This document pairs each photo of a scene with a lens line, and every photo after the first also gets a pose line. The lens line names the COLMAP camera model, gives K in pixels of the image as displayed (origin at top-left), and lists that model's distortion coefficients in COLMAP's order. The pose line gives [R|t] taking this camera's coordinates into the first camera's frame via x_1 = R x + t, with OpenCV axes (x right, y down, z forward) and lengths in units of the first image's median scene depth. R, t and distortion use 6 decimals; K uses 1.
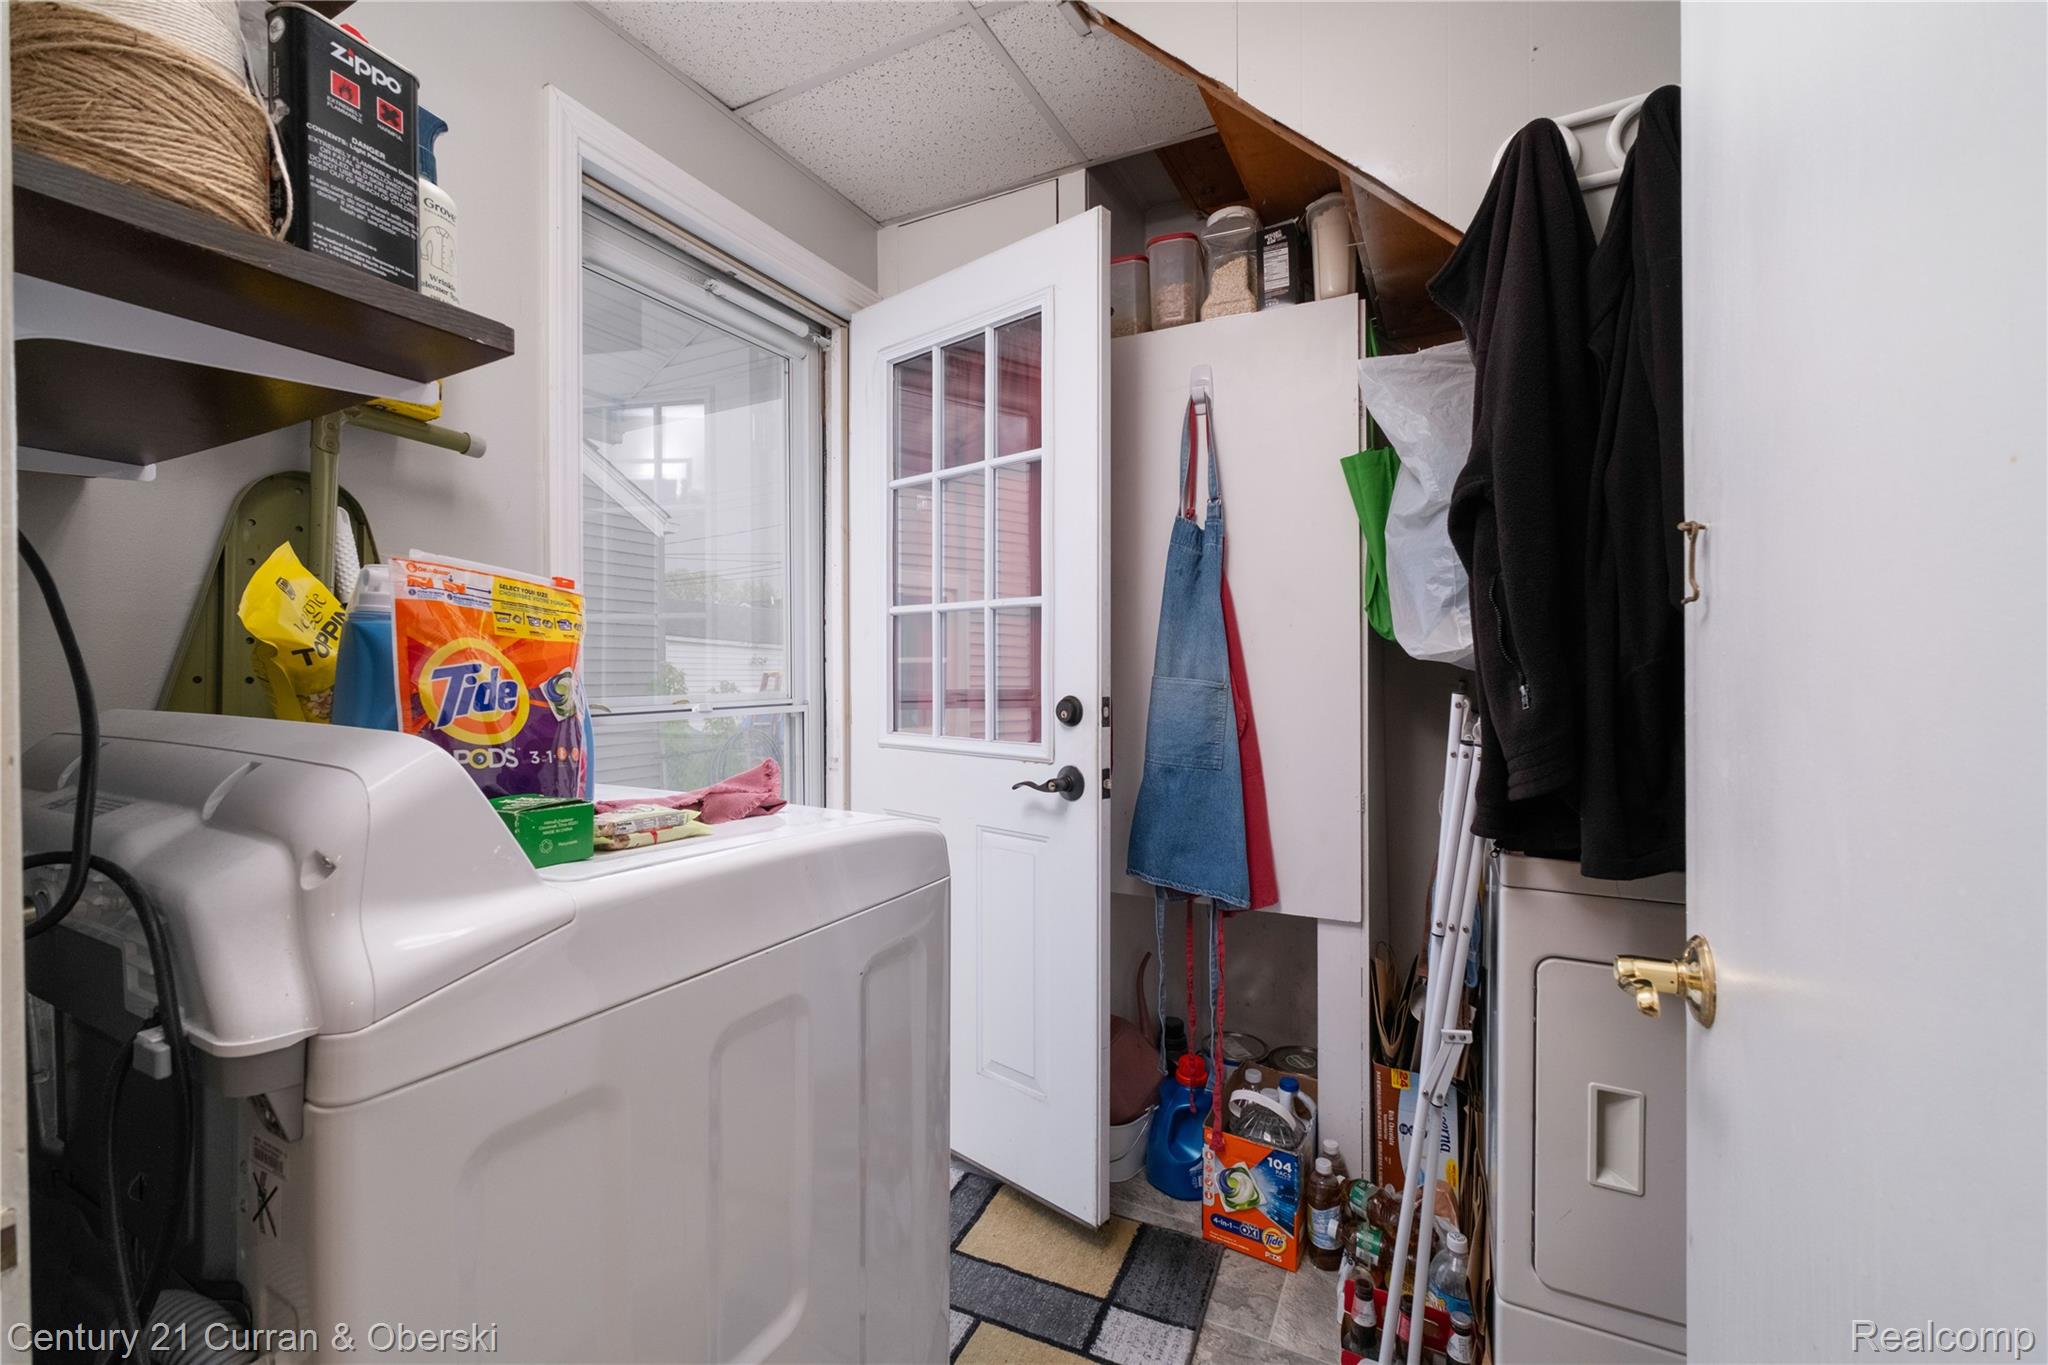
lens RADIAL K [[841.0, 0, 1043.8], [0, 841.0, 678.0], [0, 0, 1]] dist [0.000714, 0.000196]
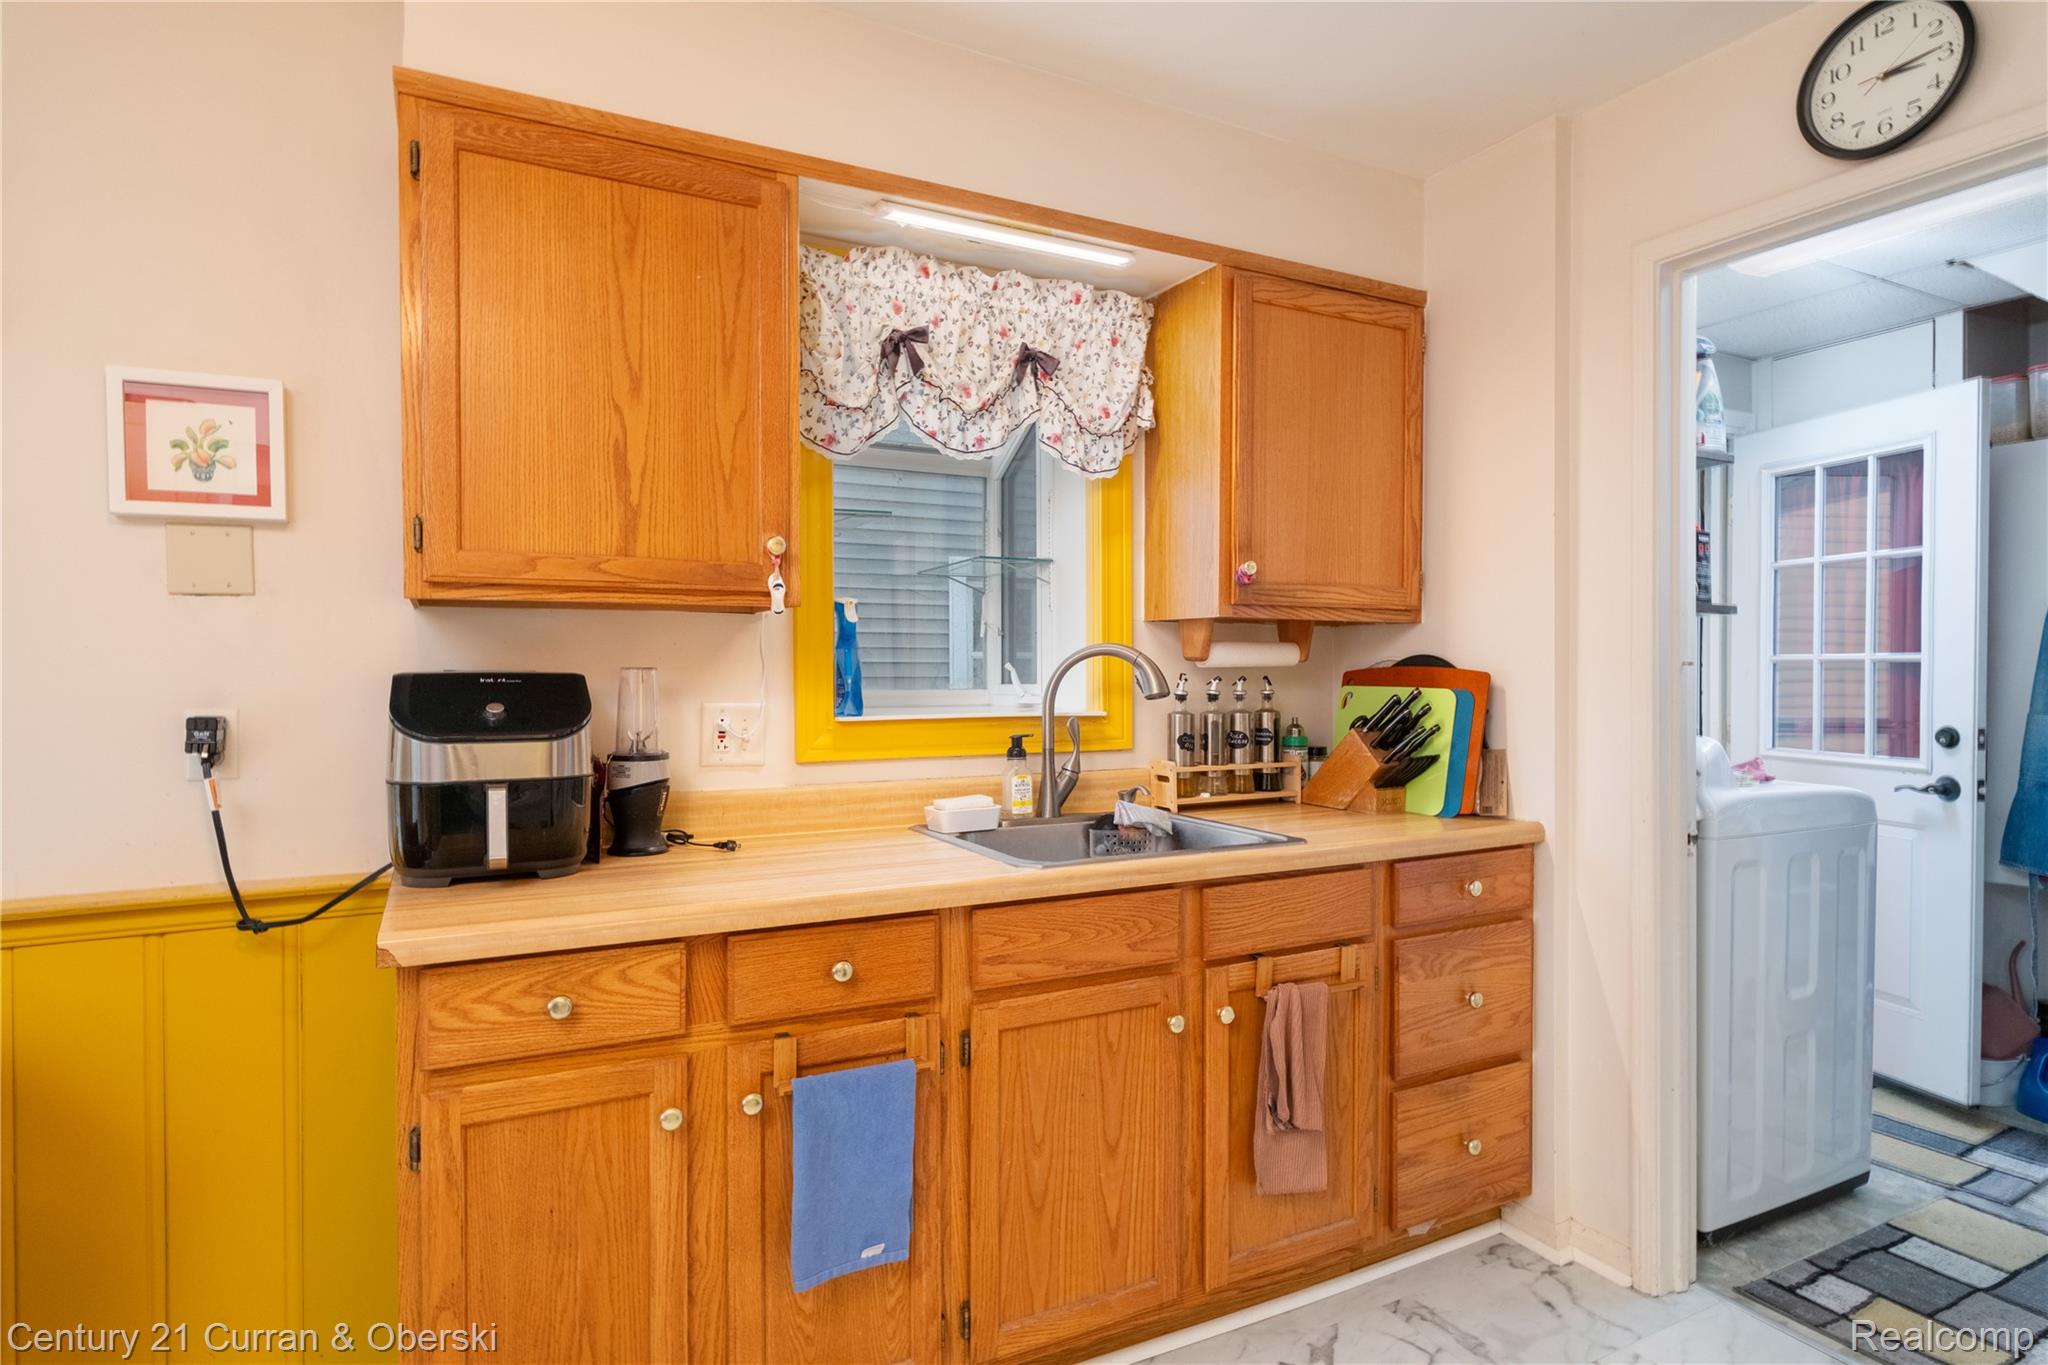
lens RADIAL K [[1092.4, 0, 1024.0], [0, 1092.4, 682.5], [0, 0, 1]] dist [-0.005737, 0.001722]
pose [[0.804066, 0.008897, -0.594474, -0.128144], [-0.006792, 0.999960, 0.005778, -0.052146], [0.594502, -0.000608, 0.804094, -1.369517]]
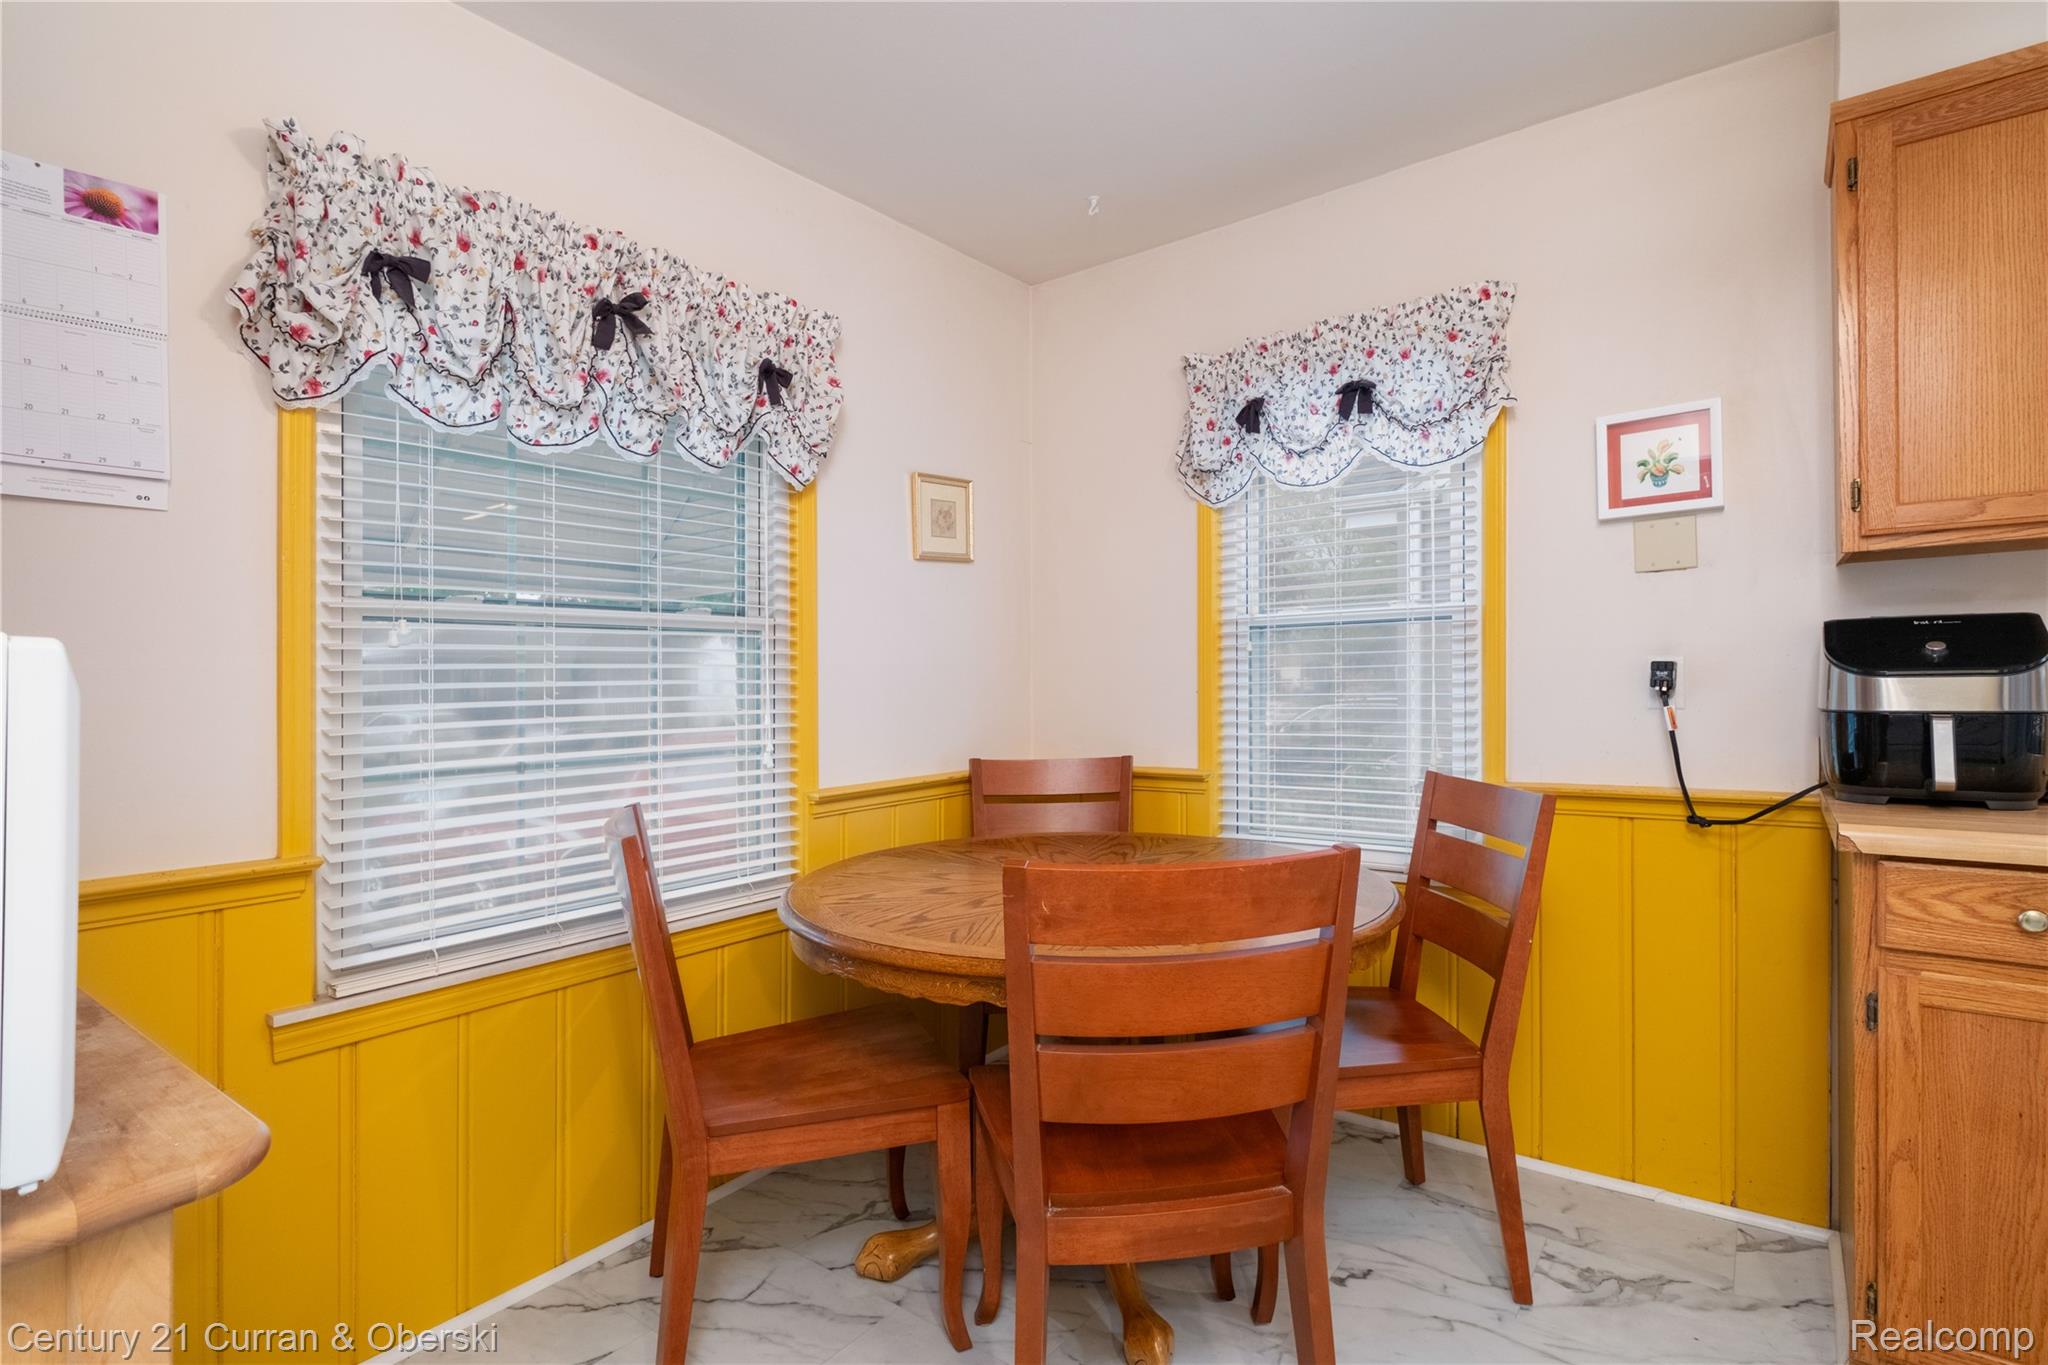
lens RADIAL K [[970.9, 0, 1020.7], [0, 970.9, 684.2], [0, 0, 1]] dist [-0.011038, 0.000956]
pose [[-0.208527, 0.011453, -0.977950, 0.016620], [0.011977, 0.999886, 0.009156, 0.001502], [0.977943, -0.009803, -0.208640, -1.549891]]
